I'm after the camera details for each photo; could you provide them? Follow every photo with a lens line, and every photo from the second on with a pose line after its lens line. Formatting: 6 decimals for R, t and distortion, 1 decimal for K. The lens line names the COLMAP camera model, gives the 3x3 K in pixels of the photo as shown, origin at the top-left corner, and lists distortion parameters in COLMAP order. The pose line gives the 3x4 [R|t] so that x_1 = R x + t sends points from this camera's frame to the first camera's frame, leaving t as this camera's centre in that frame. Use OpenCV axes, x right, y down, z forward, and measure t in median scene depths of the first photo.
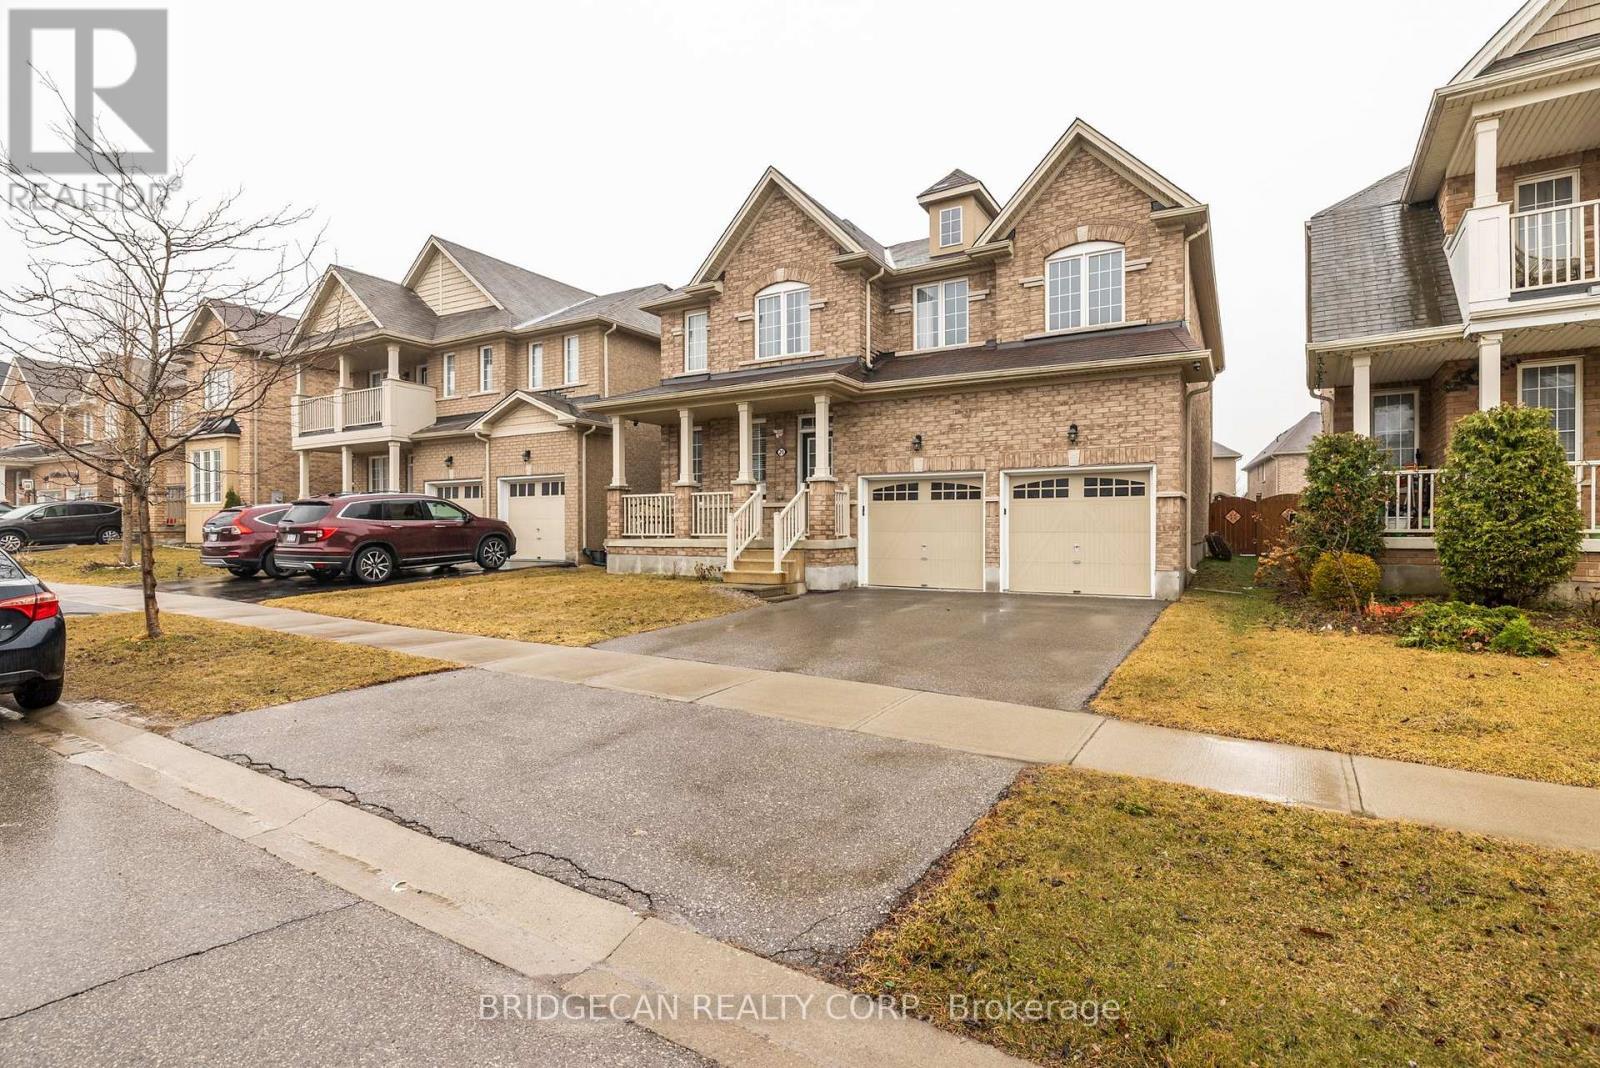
lens RADIAL K [[790.5, 0, 796.5], [0, 790.5, 533.6], [0, 0, 1]] dist [0.021405, 0.000049]
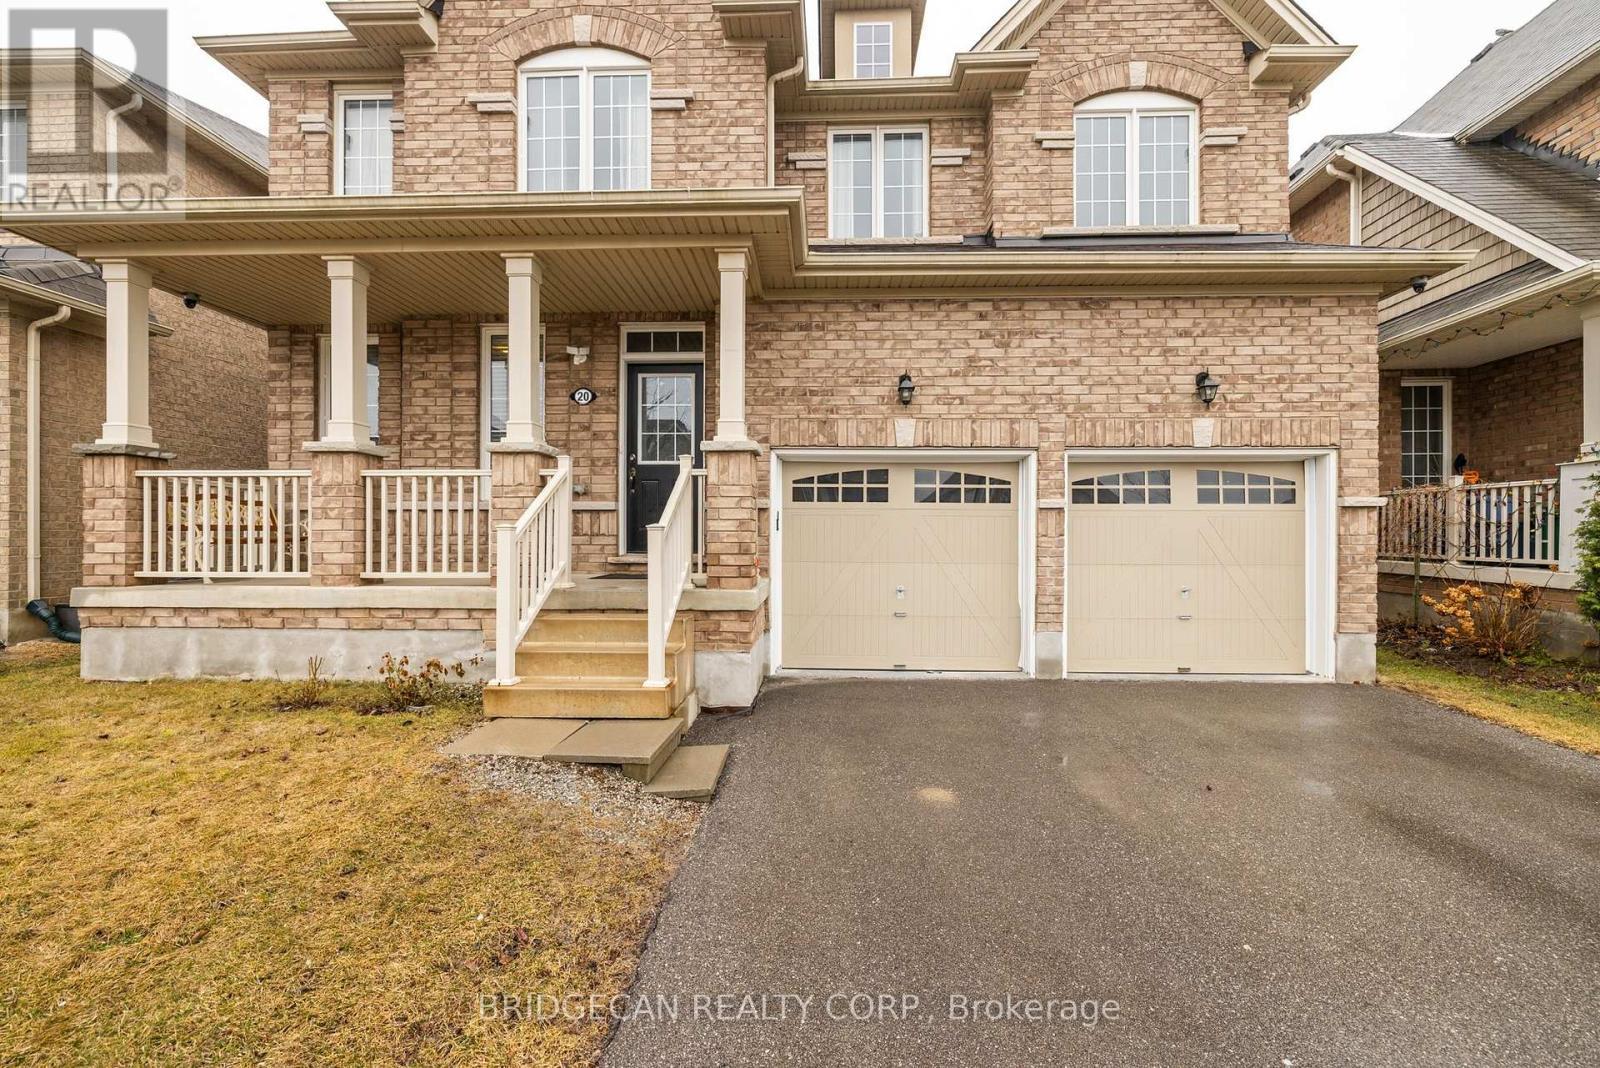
lens RADIAL K [[669.3, 0, 798.6], [0, 669.3, 533.0], [0, 0, 1]] dist [0.003420, 0.000513]
pose [[0.877605, 0.004161, 0.479366, -0.112299], [-0.001314, 0.999979, -0.006275, -0.019821], [-0.479382, 0.004877, 0.877593, 0.658242]]
